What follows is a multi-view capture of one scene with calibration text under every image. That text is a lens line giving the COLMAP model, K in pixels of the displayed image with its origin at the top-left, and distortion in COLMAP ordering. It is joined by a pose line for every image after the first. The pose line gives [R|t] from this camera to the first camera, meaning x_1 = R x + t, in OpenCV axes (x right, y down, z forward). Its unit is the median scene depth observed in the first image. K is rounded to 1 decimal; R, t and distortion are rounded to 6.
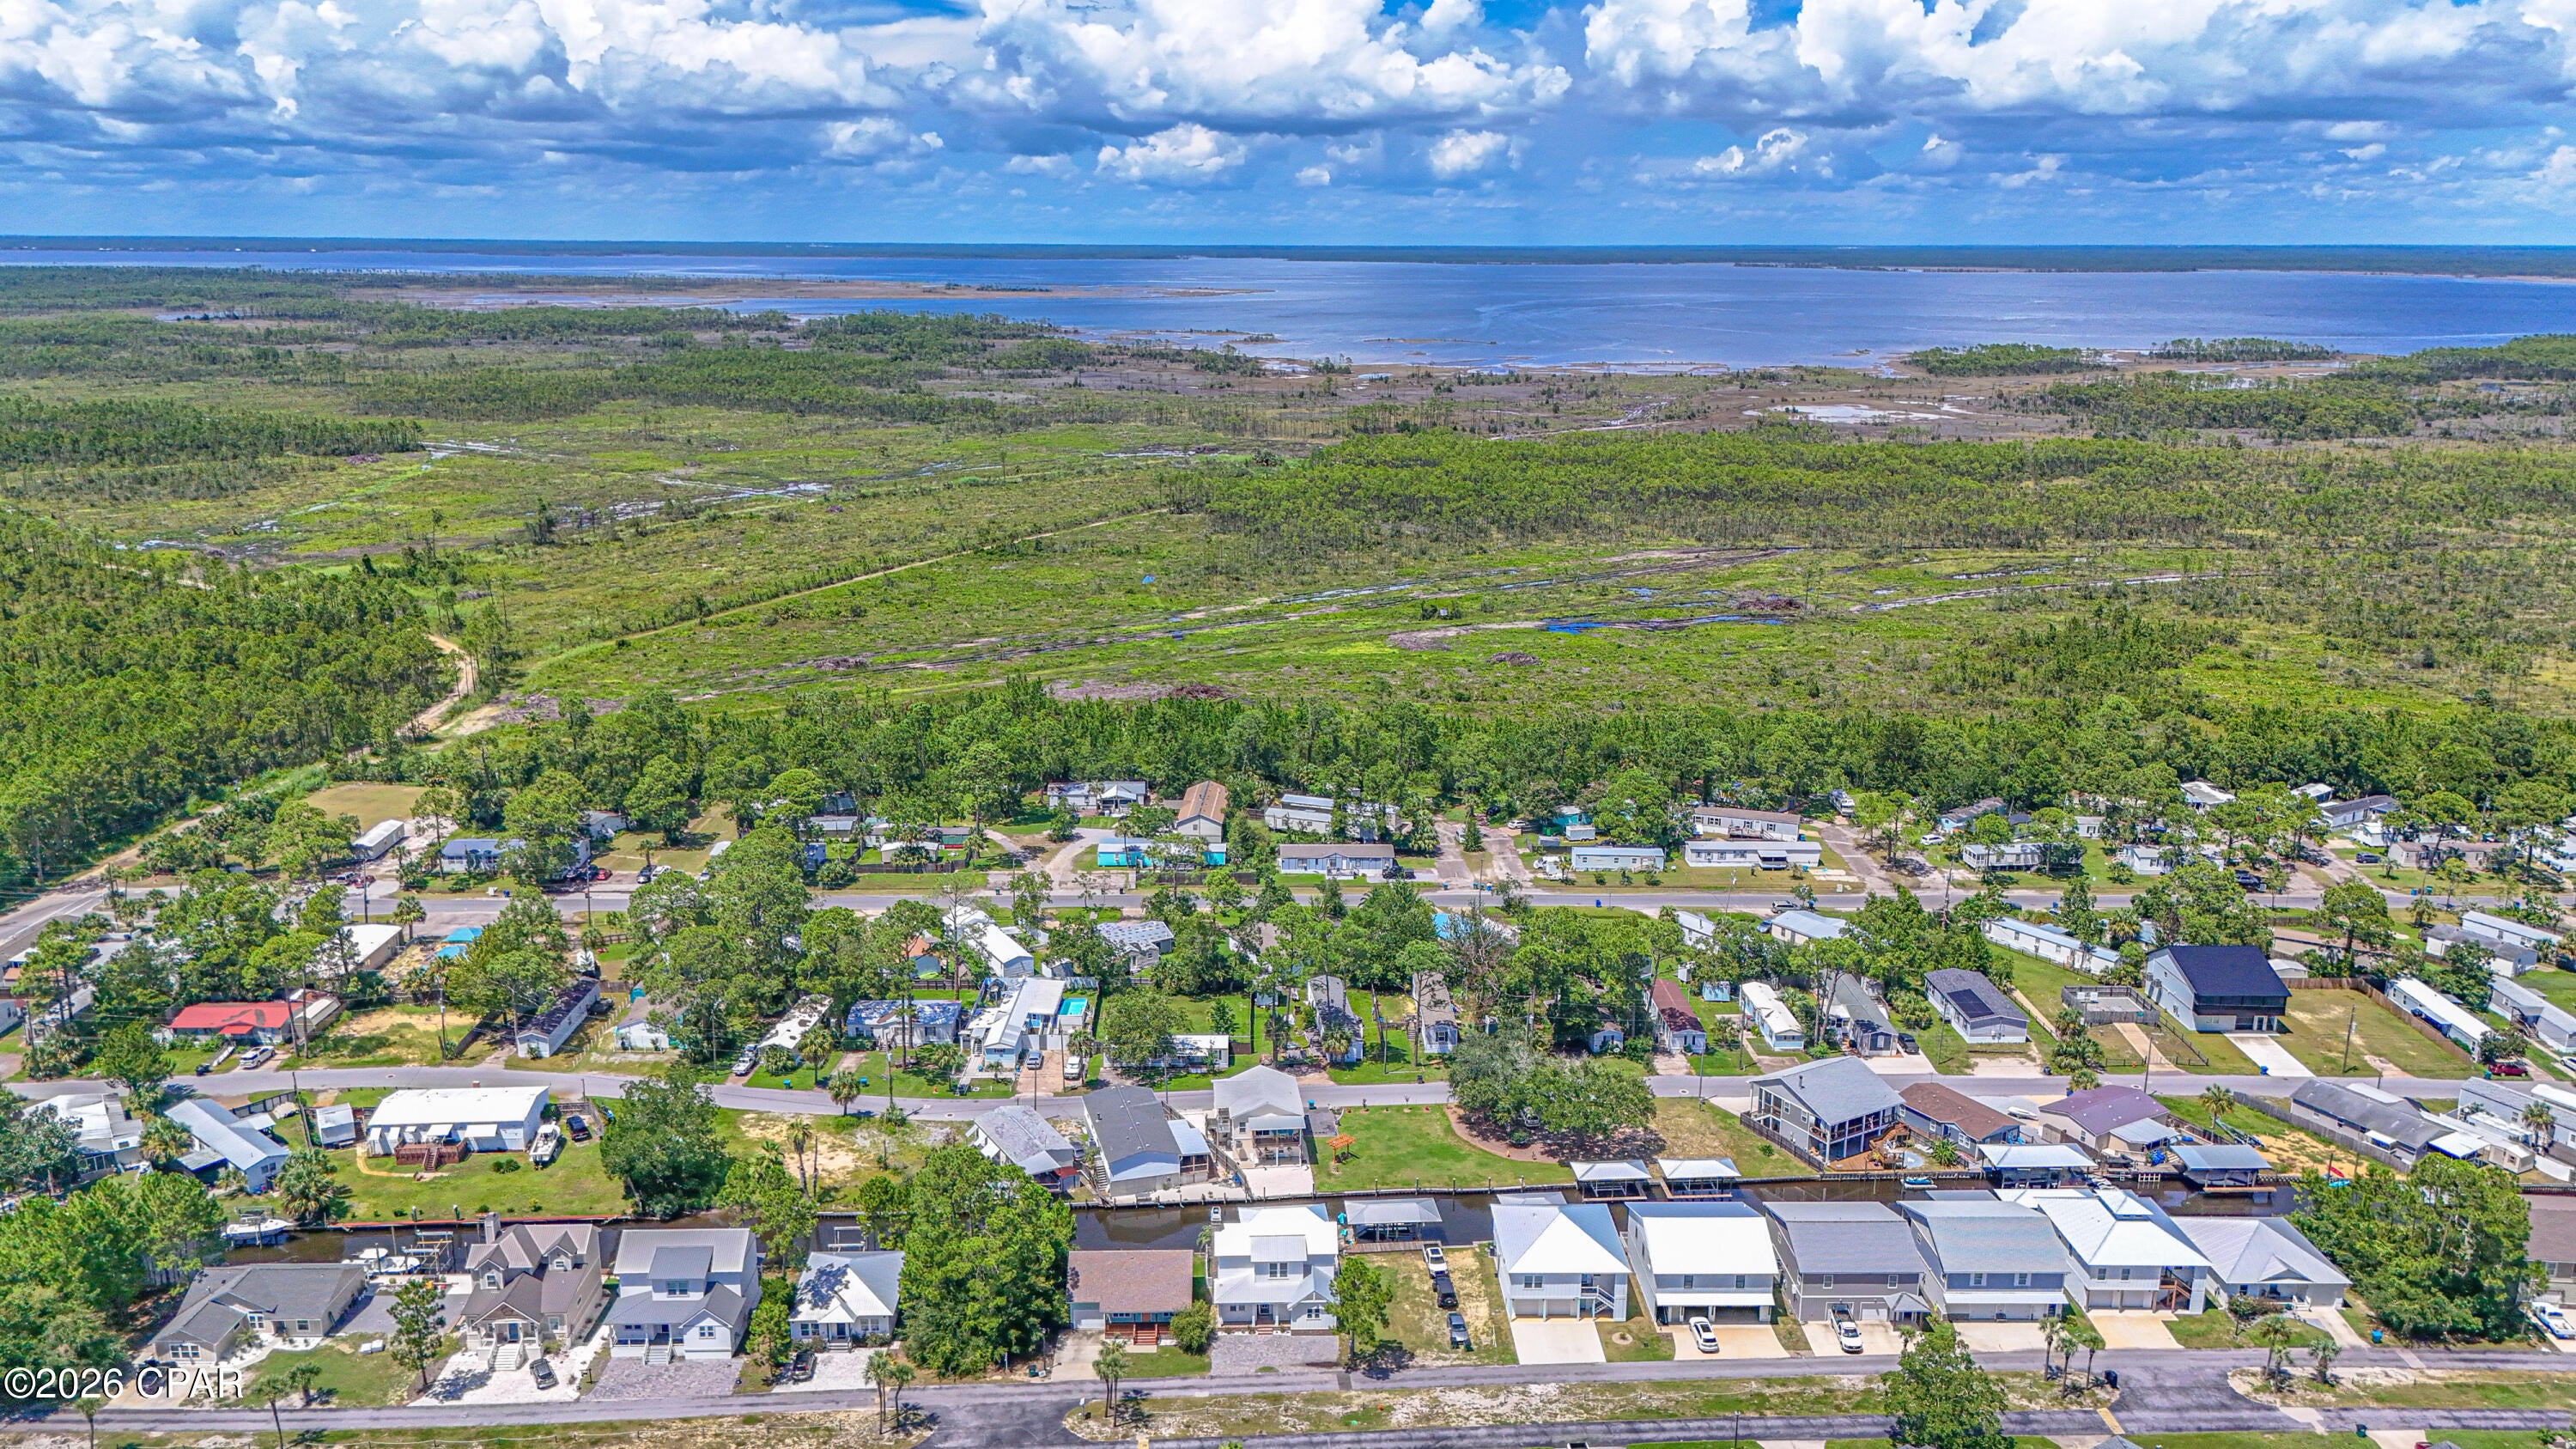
lens RADIAL K [[1894.6, 0, 1287.6], [0, 1894.6, 745.2], [0, 0, 1]] dist [0.067789, -0.055903]
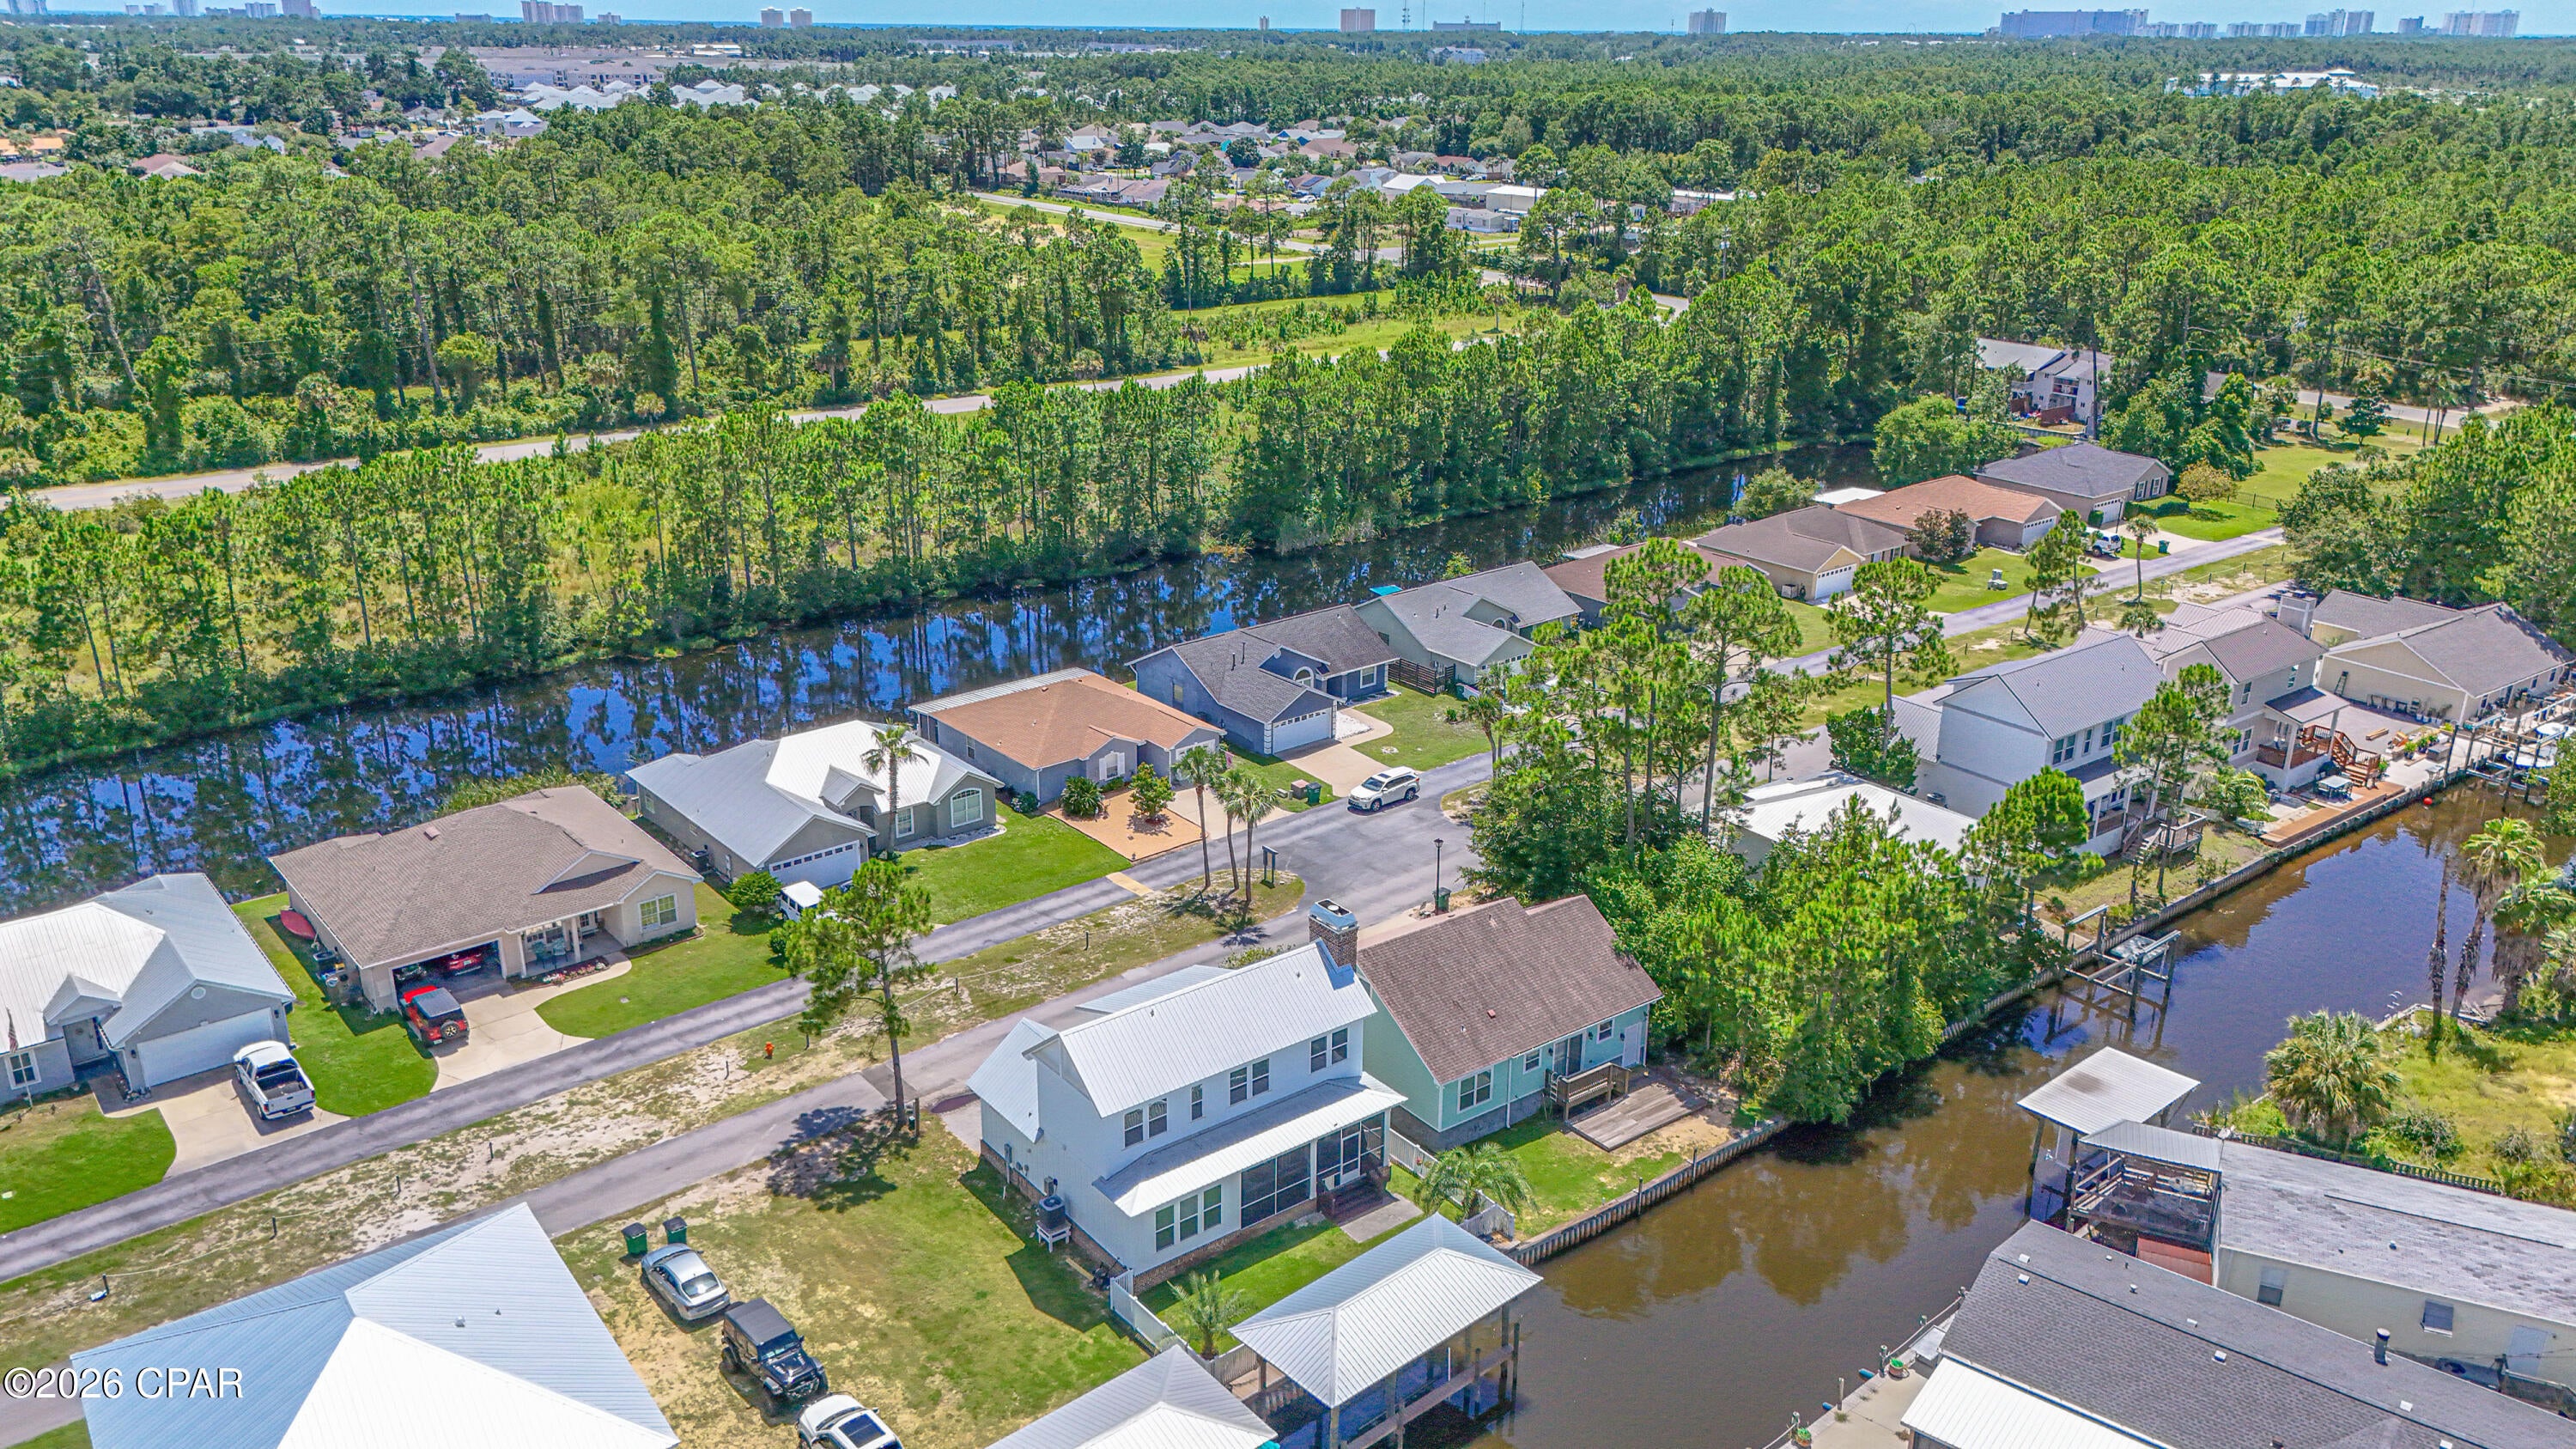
lens RADIAL K [[1894.6, 0, 1282.9], [0, 1894.6, 730.9], [0, 0, 1]] dist [0.067789, -0.055903]
pose [[-0.813534, 0.198385, -0.546632, 0.094095], [-0.154389, 0.832589, 0.531939, 0.009571], [0.560648, 0.517144, -0.646711, 0.676528]]
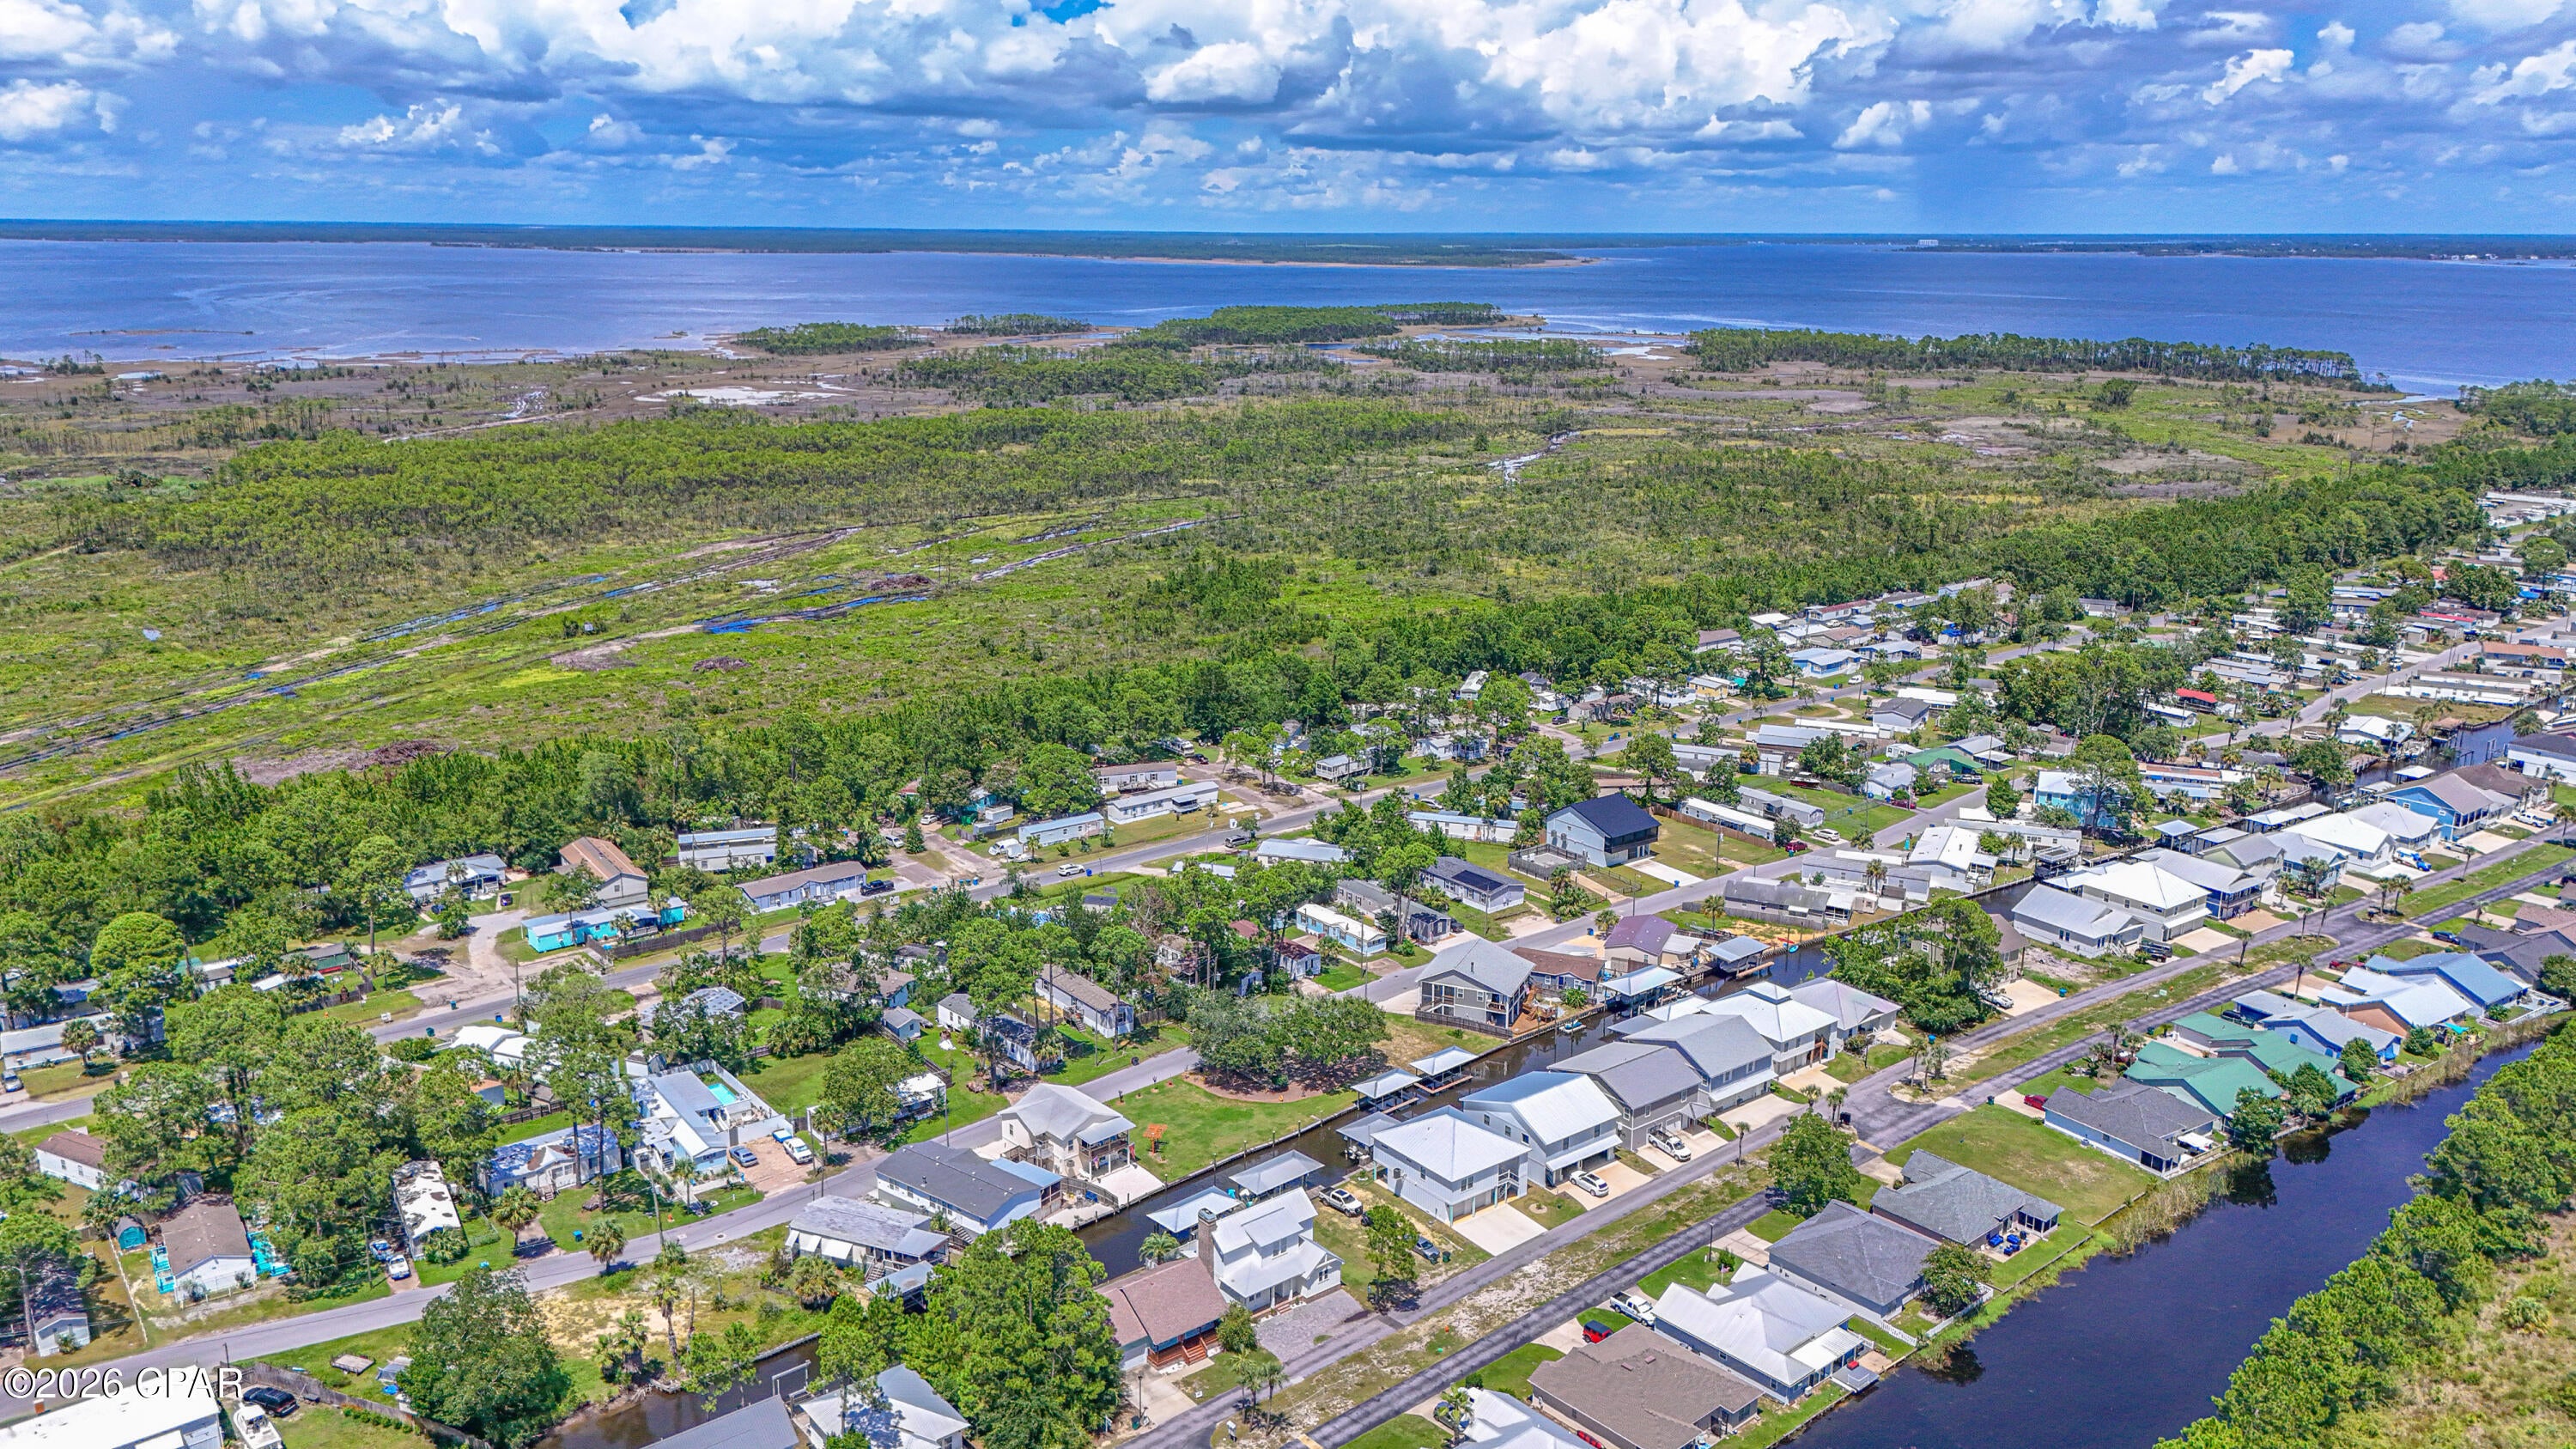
lens RADIAL K [[1894.6, 0, 1284.4], [0, 1894.6, 722.4], [0, 0, 1]] dist [0.067789, -0.055903]
pose [[0.799438, -0.153305, 0.580858, -0.301290], [0.154134, 0.986867, 0.048327, -0.027314], [-0.580639, 0.050896, 0.812569, 0.086247]]
